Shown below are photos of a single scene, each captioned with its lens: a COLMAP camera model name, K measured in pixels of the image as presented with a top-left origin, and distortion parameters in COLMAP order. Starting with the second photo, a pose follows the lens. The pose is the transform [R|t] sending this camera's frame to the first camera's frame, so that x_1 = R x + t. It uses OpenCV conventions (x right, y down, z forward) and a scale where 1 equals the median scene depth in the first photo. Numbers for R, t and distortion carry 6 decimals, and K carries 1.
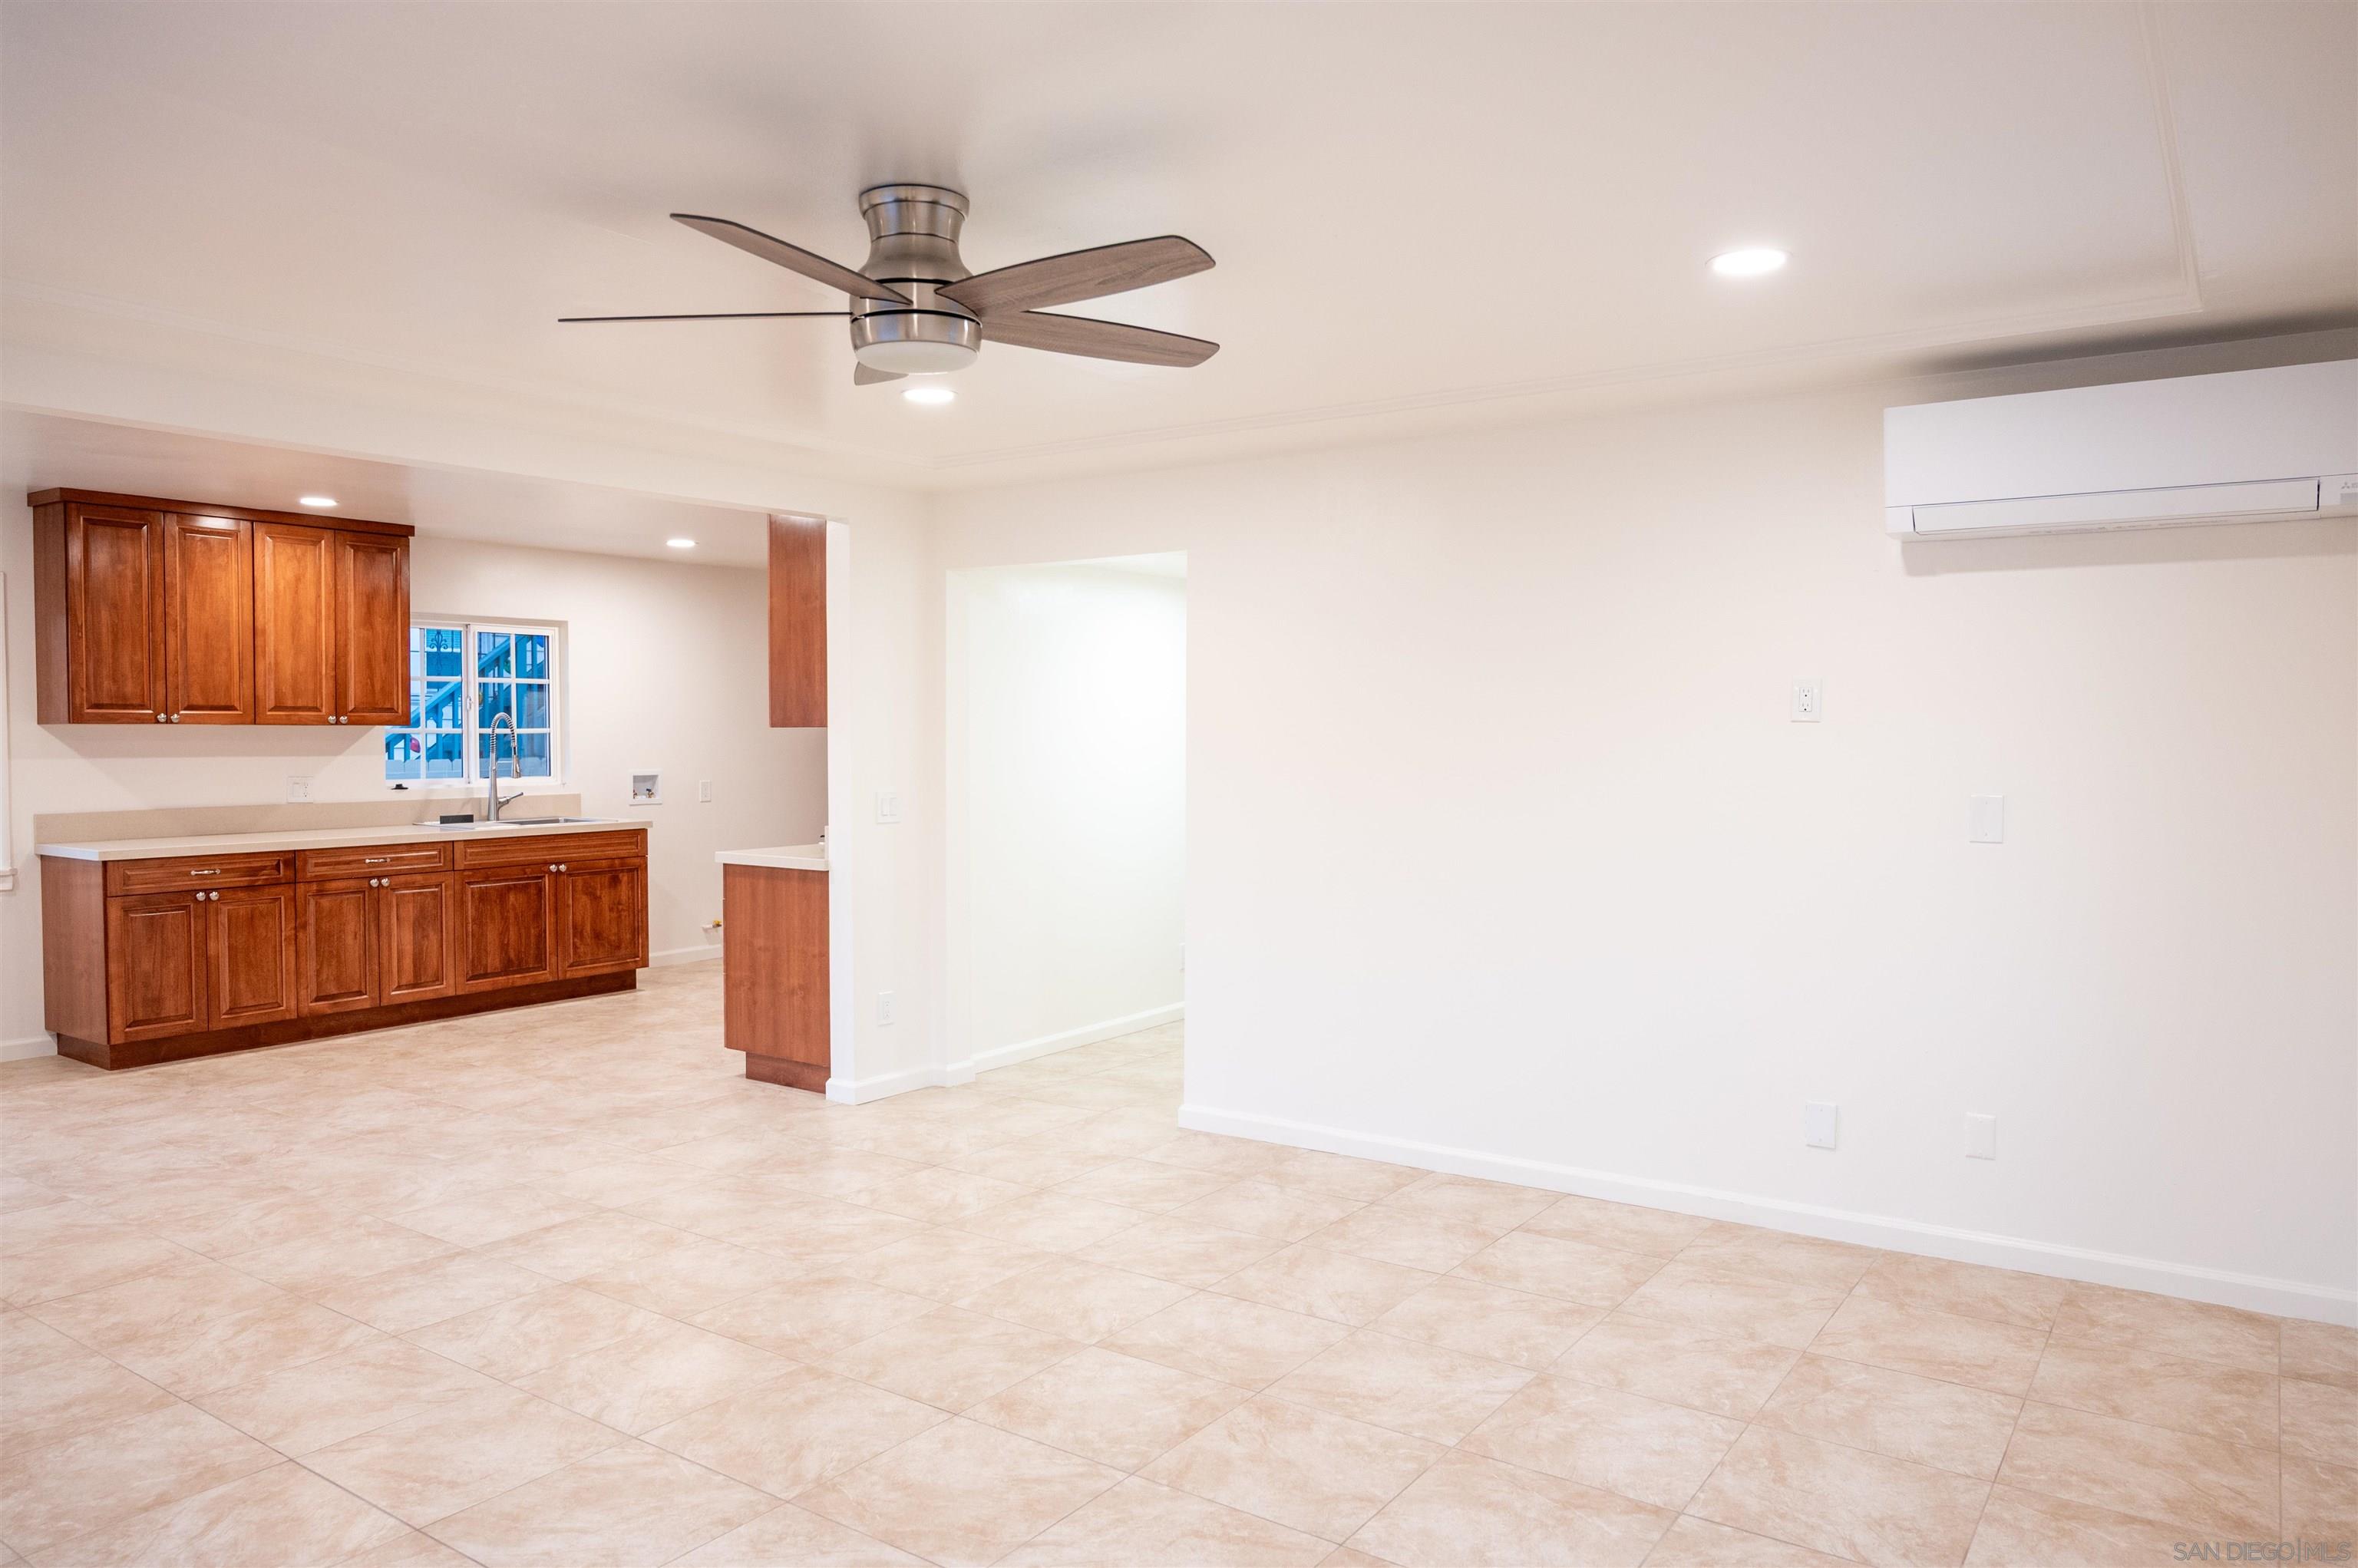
lens RADIAL K [[1569.8, 0, 1169.8], [0, 1569.8, 784.8], [0, 0, 1]] dist [0.008825, -0.005369]
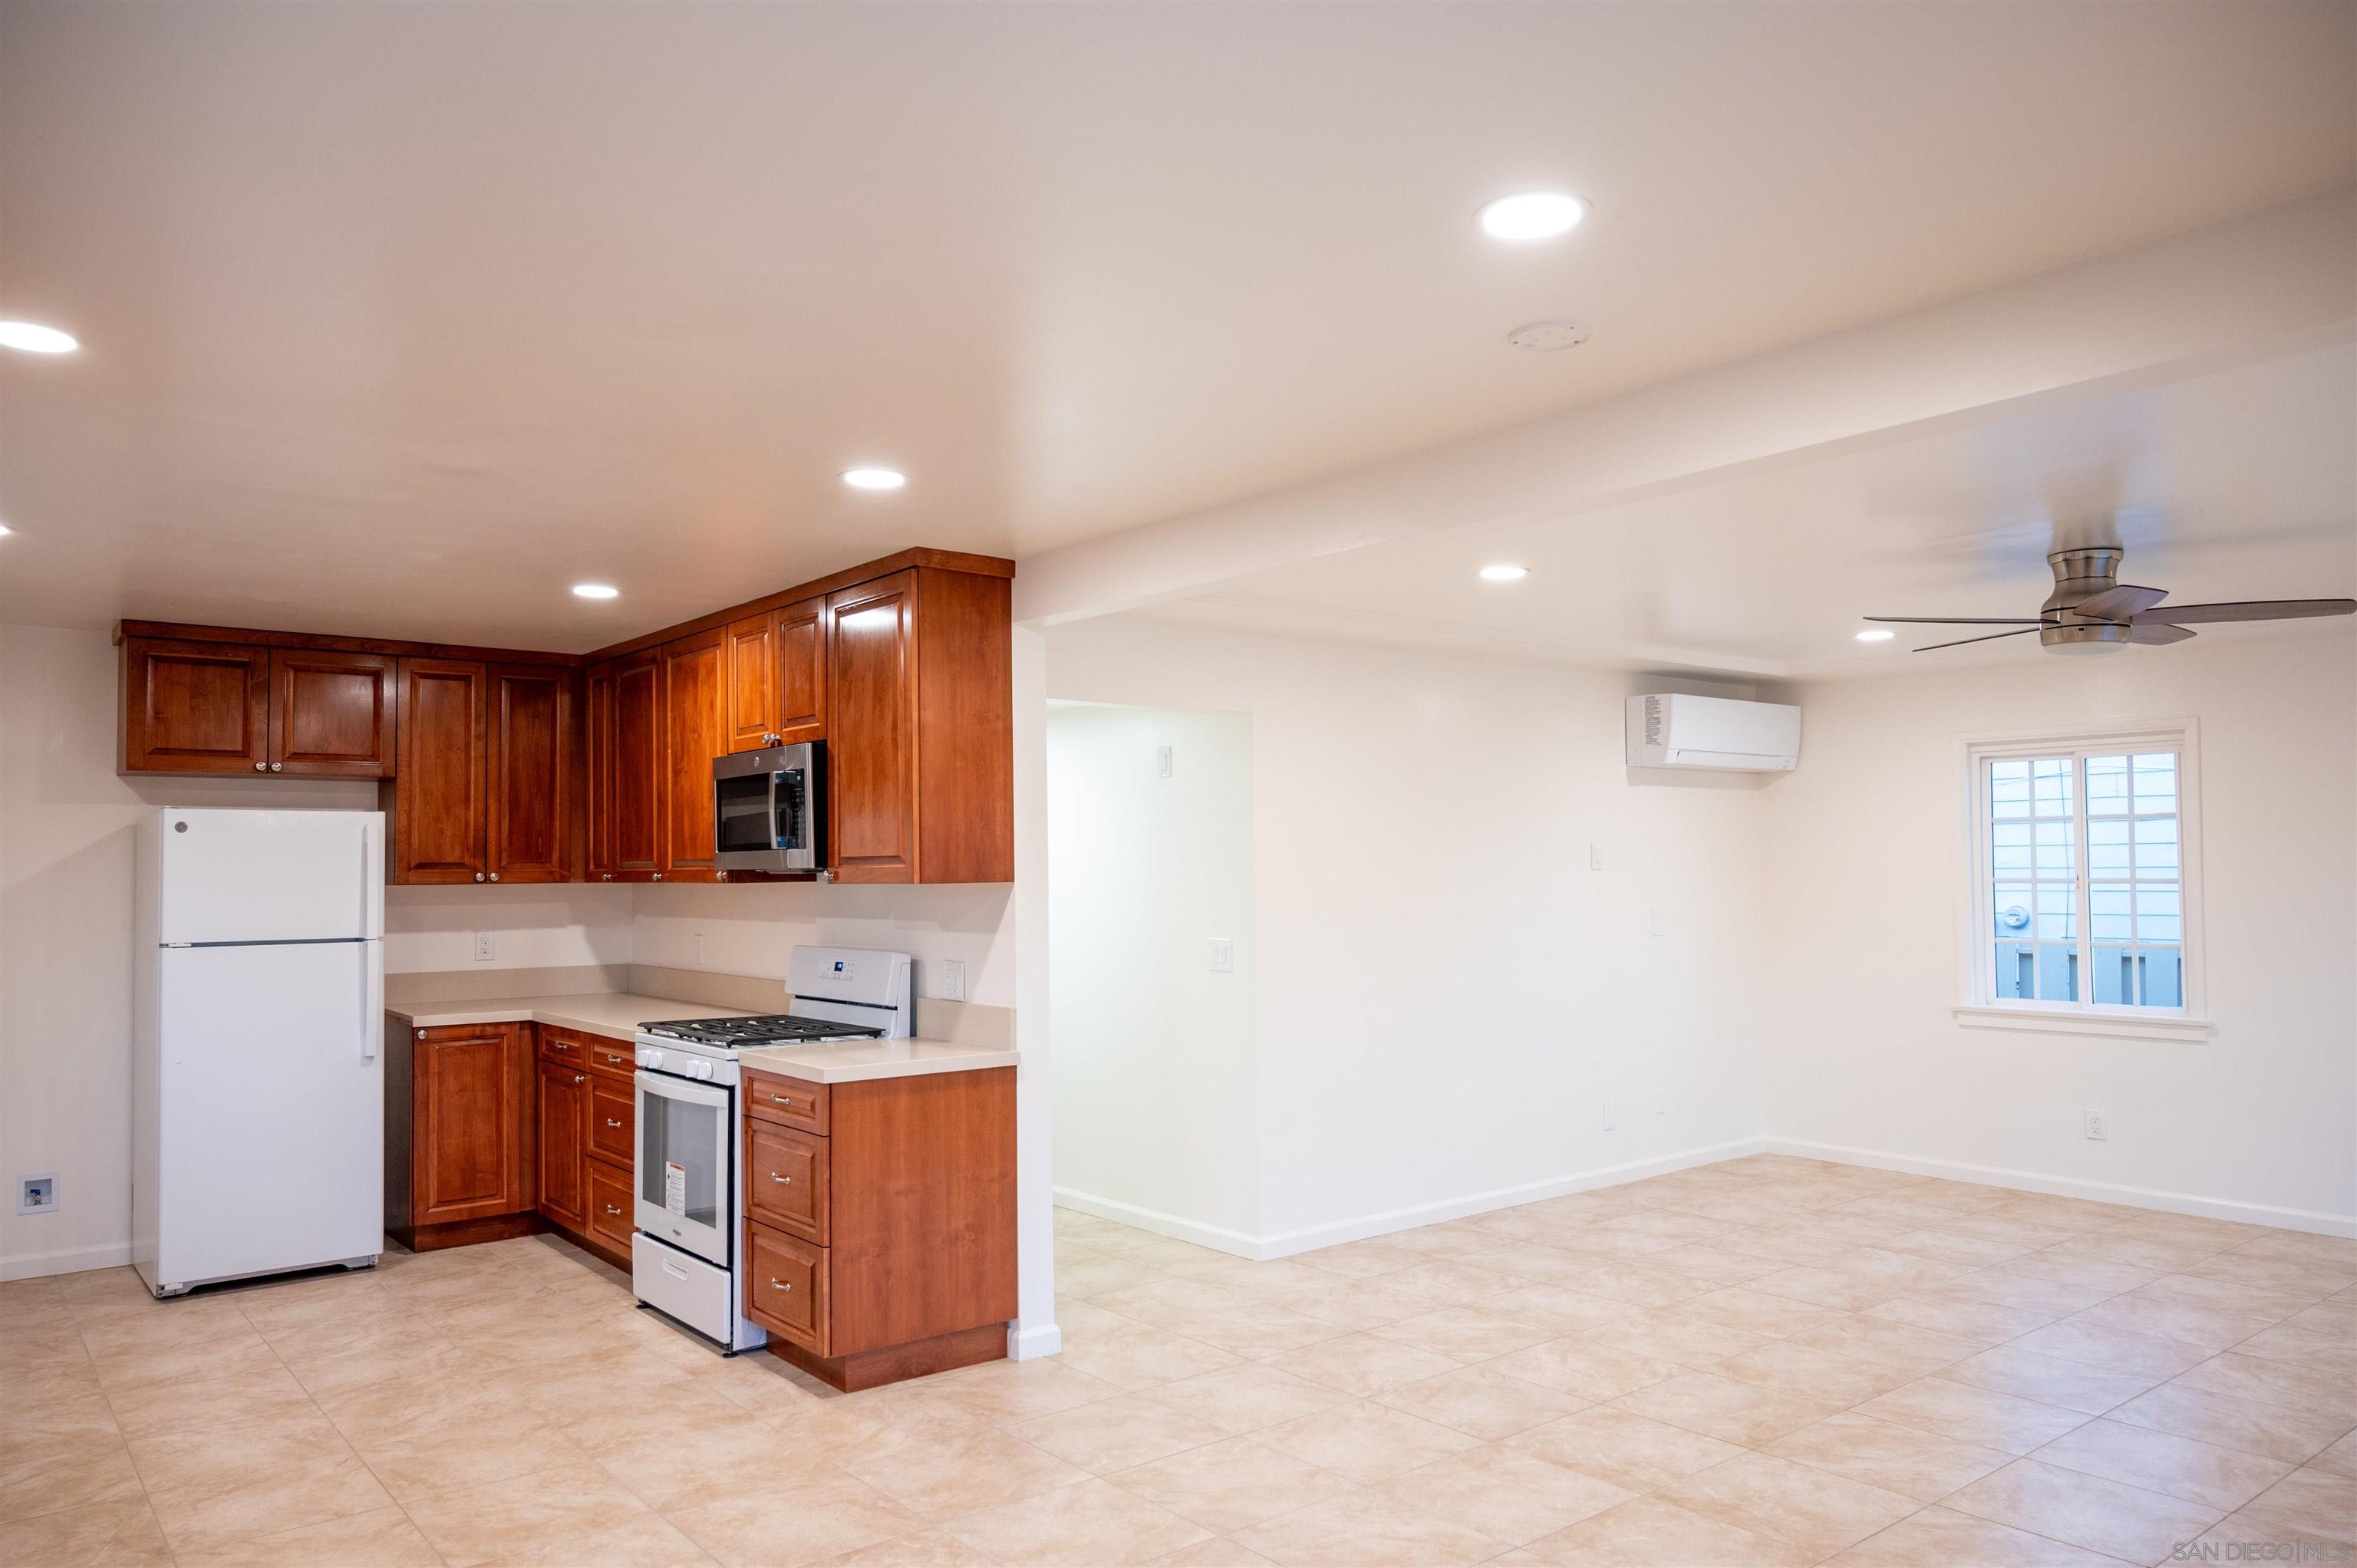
lens RADIAL K [[1569.1, 0, 1121.8], [0, 1569.1, 827.3], [0, 0, 1]] dist [0.008825, -0.005369]
pose [[0.299403, 0.027206, 0.953739, -1.343345], [0.049275, 0.997819, -0.043932, -0.037335], [-0.952853, 0.060149, 0.297409, 0.997282]]
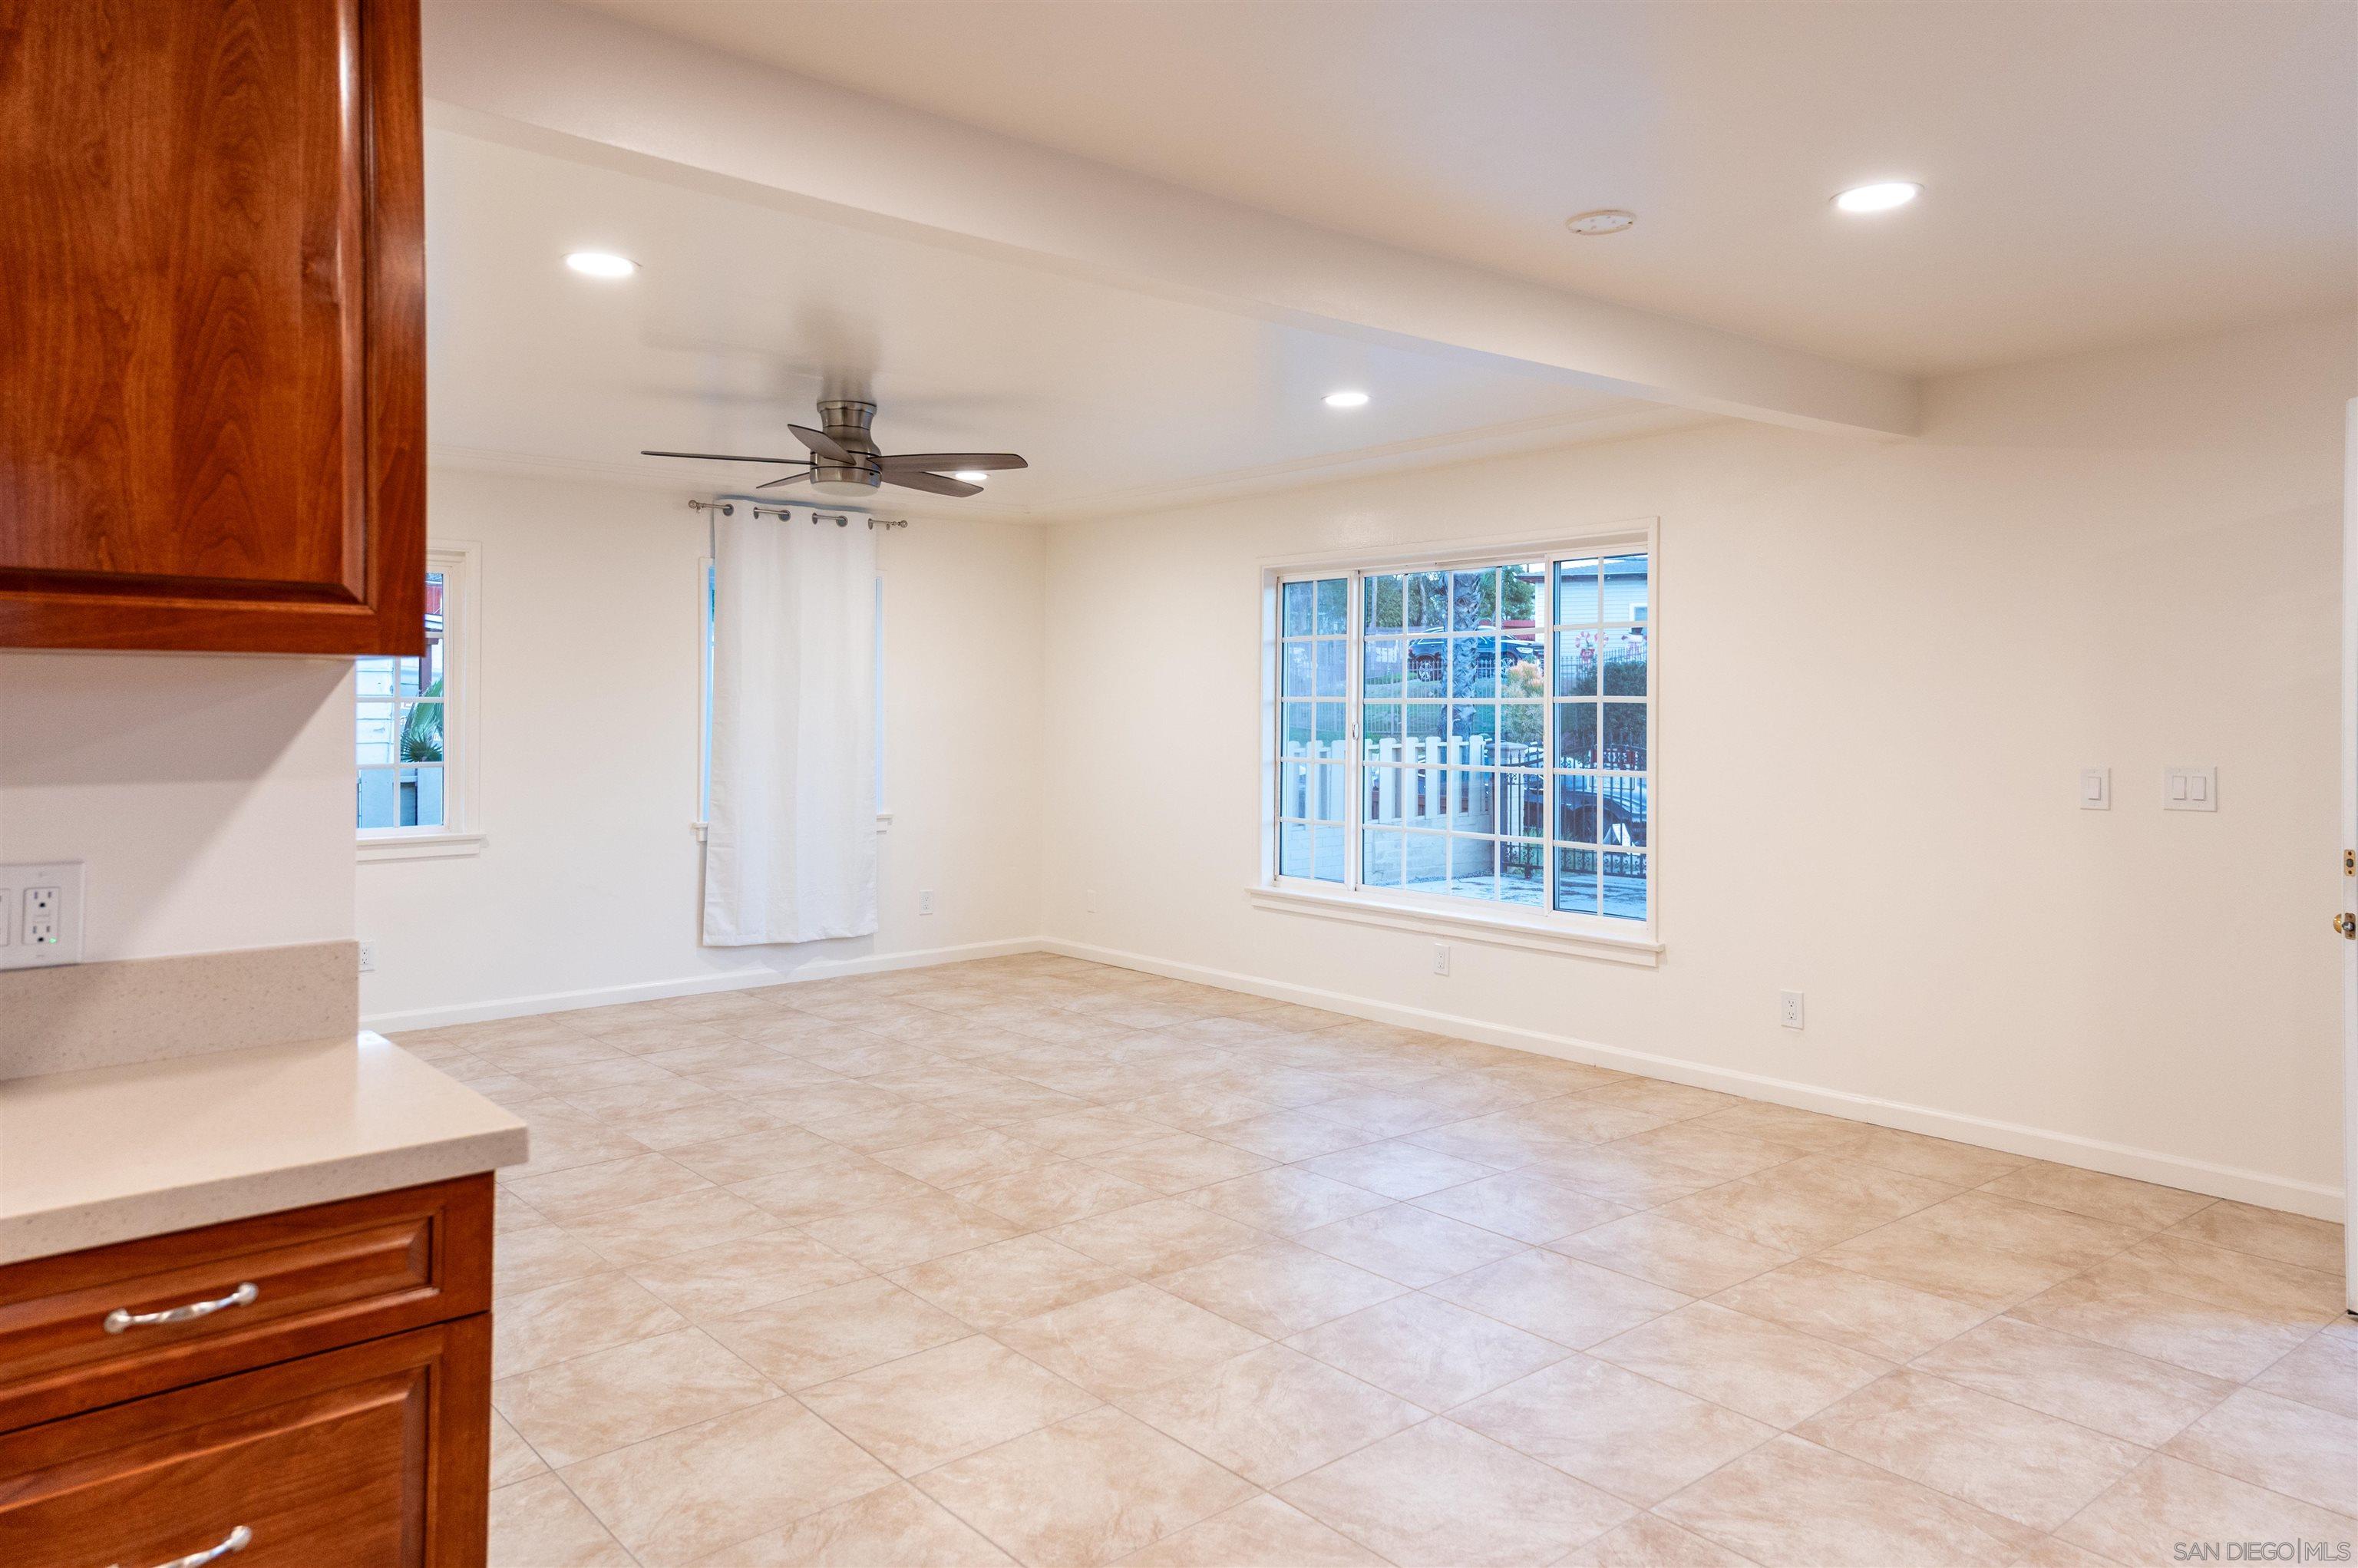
lens RADIAL K [[1569.8, 0, 1207.4], [0, 1569.8, 734.0], [0, 0, 1]] dist [0.008825, -0.005369]
pose [[-0.969928, -0.004112, 0.243358, -0.689859], [0.010987, 0.998098, 0.060655, -0.055596], [-0.243145, 0.061505, -0.968038, 1.809649]]
